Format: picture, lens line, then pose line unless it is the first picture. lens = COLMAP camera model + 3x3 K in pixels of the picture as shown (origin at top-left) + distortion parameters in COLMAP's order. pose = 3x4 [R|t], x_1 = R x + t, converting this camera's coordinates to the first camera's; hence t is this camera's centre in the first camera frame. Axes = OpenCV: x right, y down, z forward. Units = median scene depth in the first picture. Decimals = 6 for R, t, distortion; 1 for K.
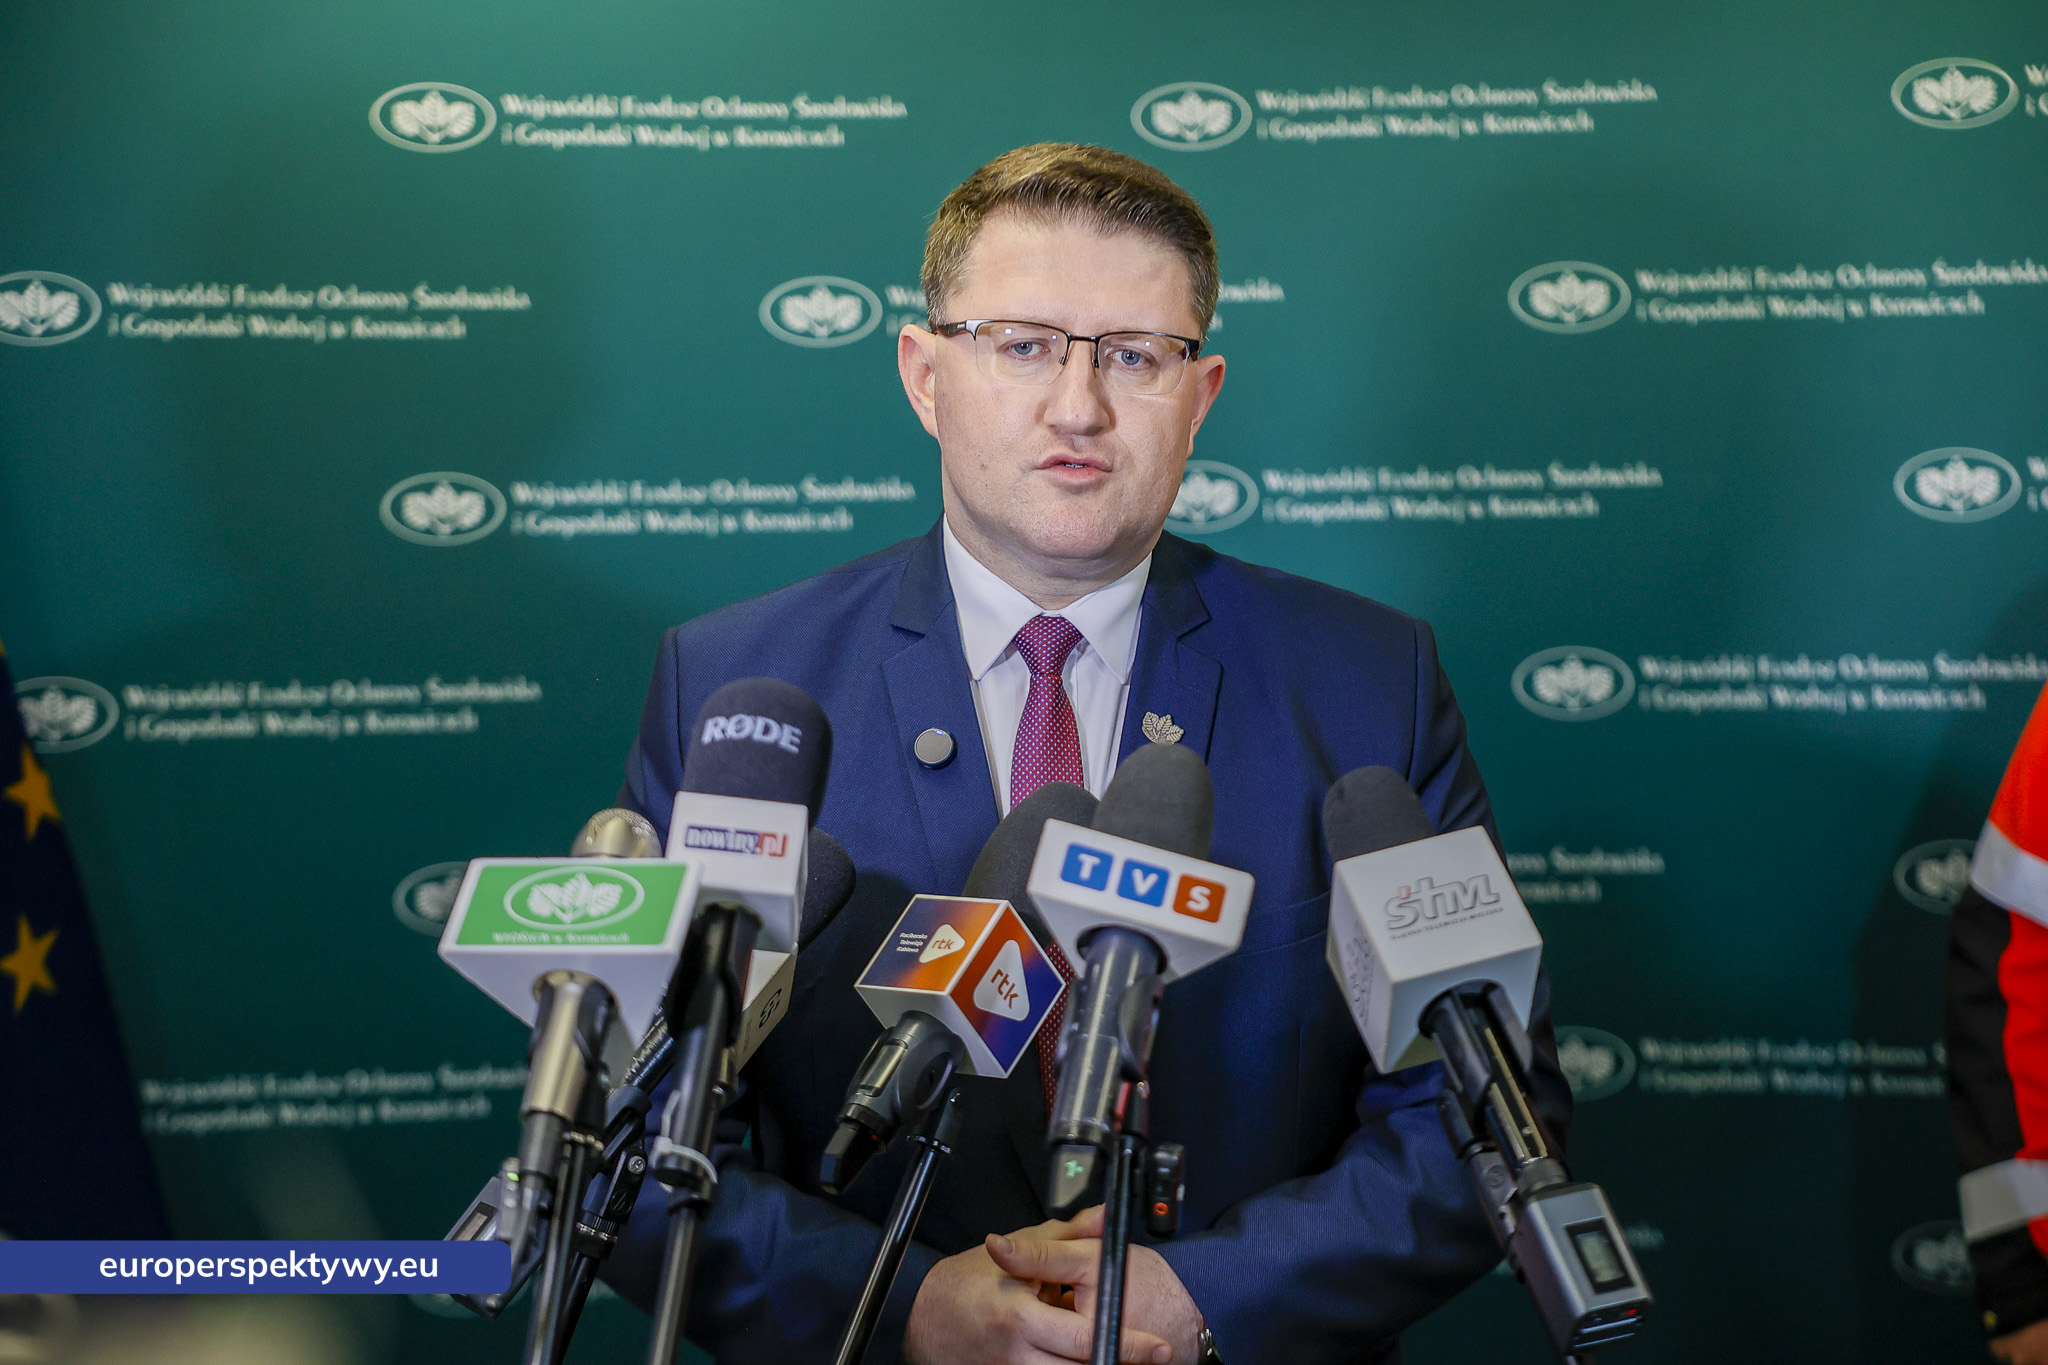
lens RADIAL K [[3538.4, 0, 1024.0], [0, 3538.4, 682.5], [0, 0, 1]] dist [-0.005836, 0.025117]
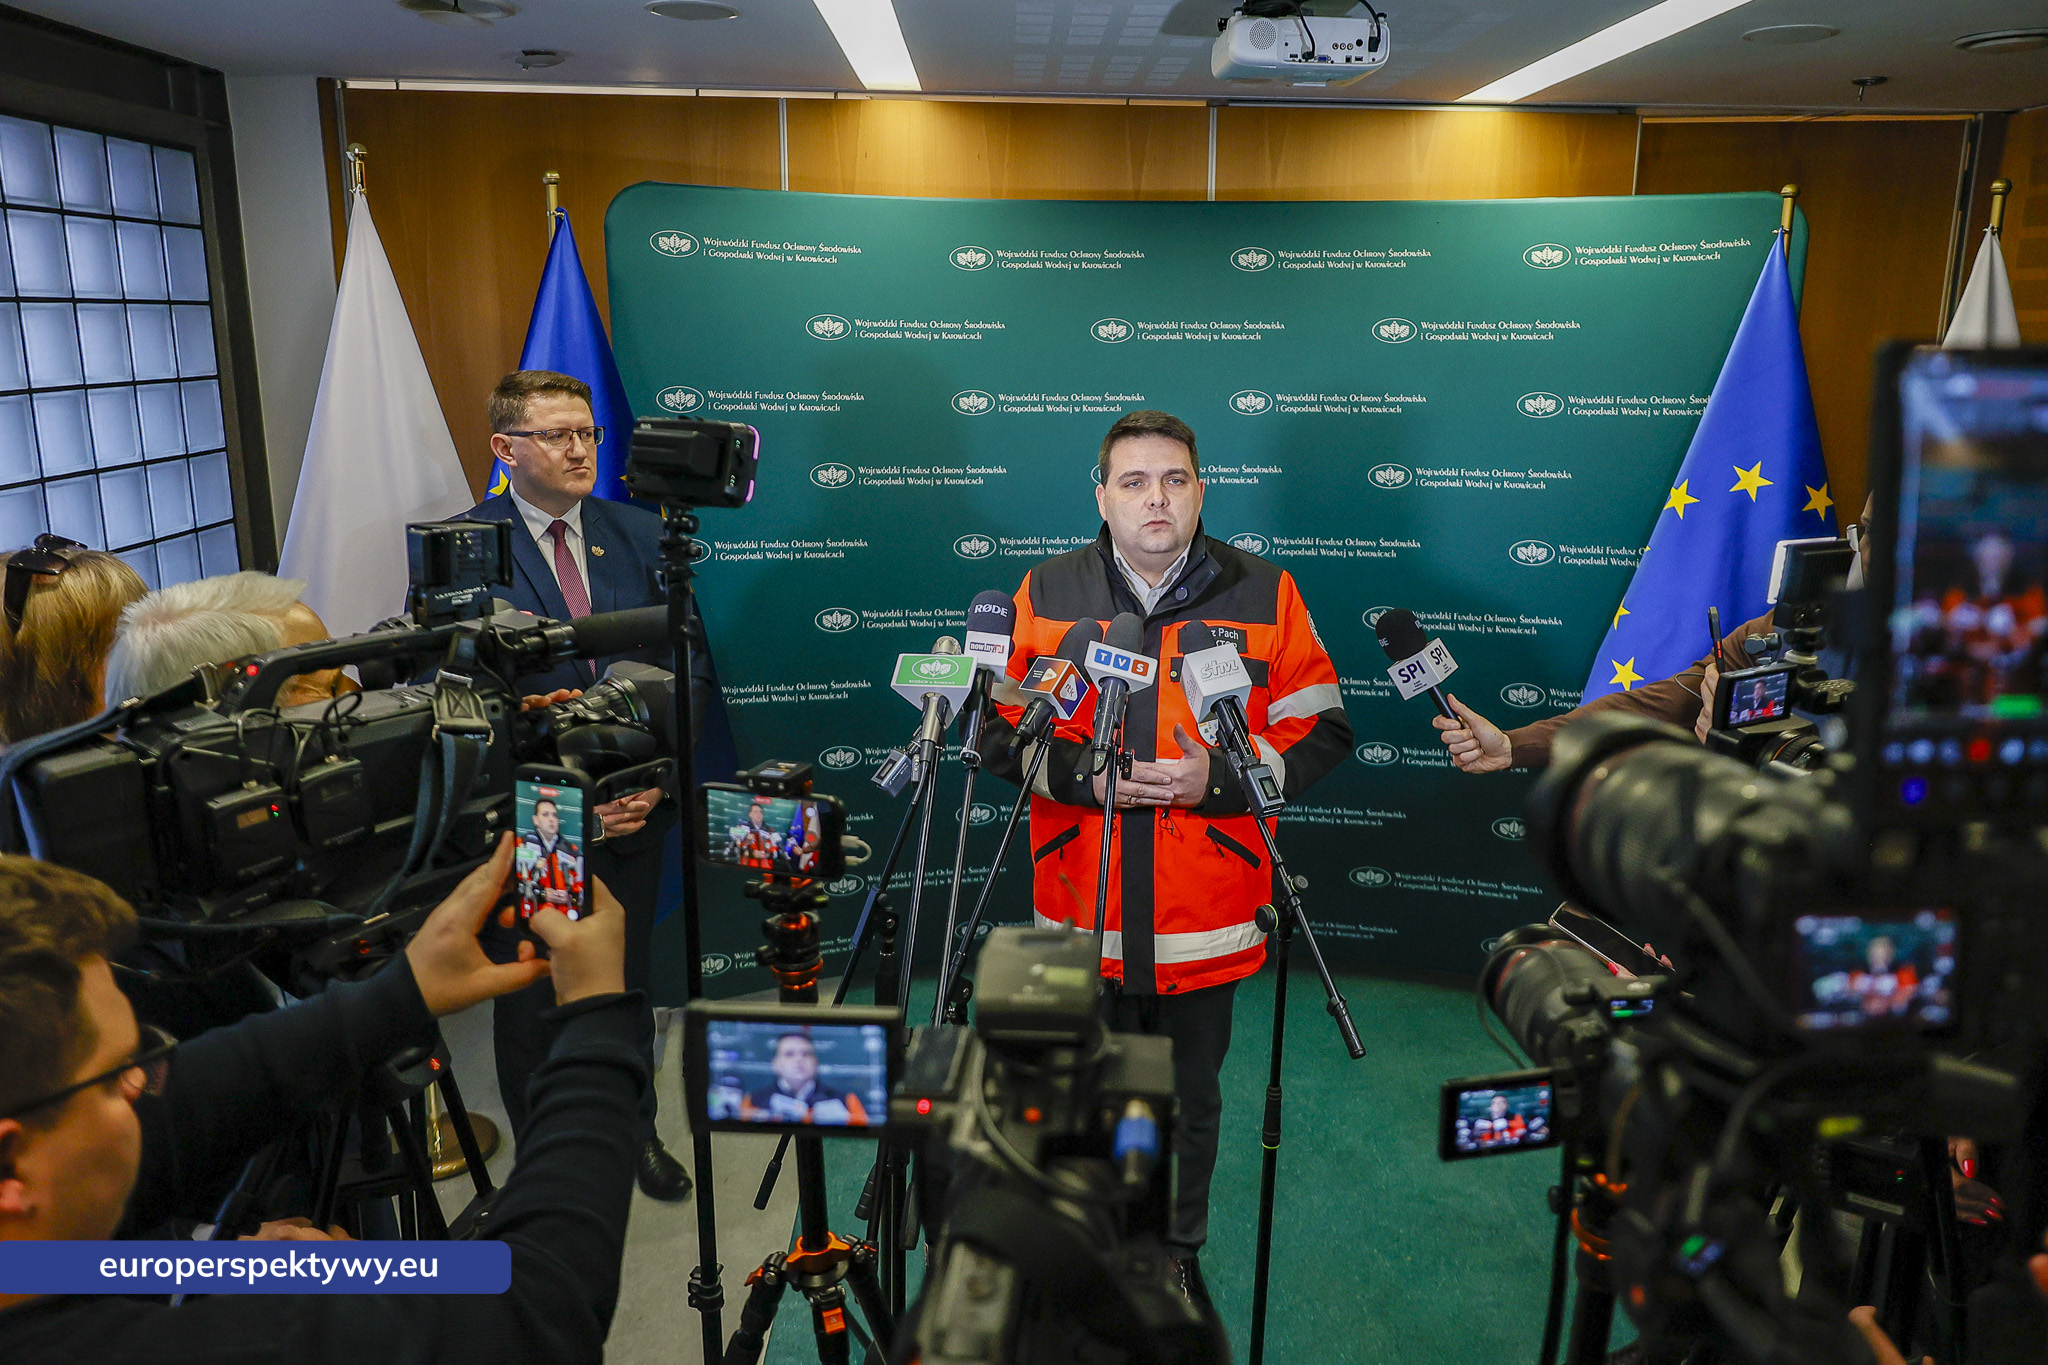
lens RADIAL K [[1316.1, 0, 1108.1], [0, 1316.1, 679.0], [0, 0, 1]] dist [-0.000996, -0.000111]
pose [[0.998565, 0.011069, 0.052390, -0.036343], [-0.016736, 0.993901, 0.109000, -0.051147], [-0.050864, -0.109721, 0.992660, -0.113065]]
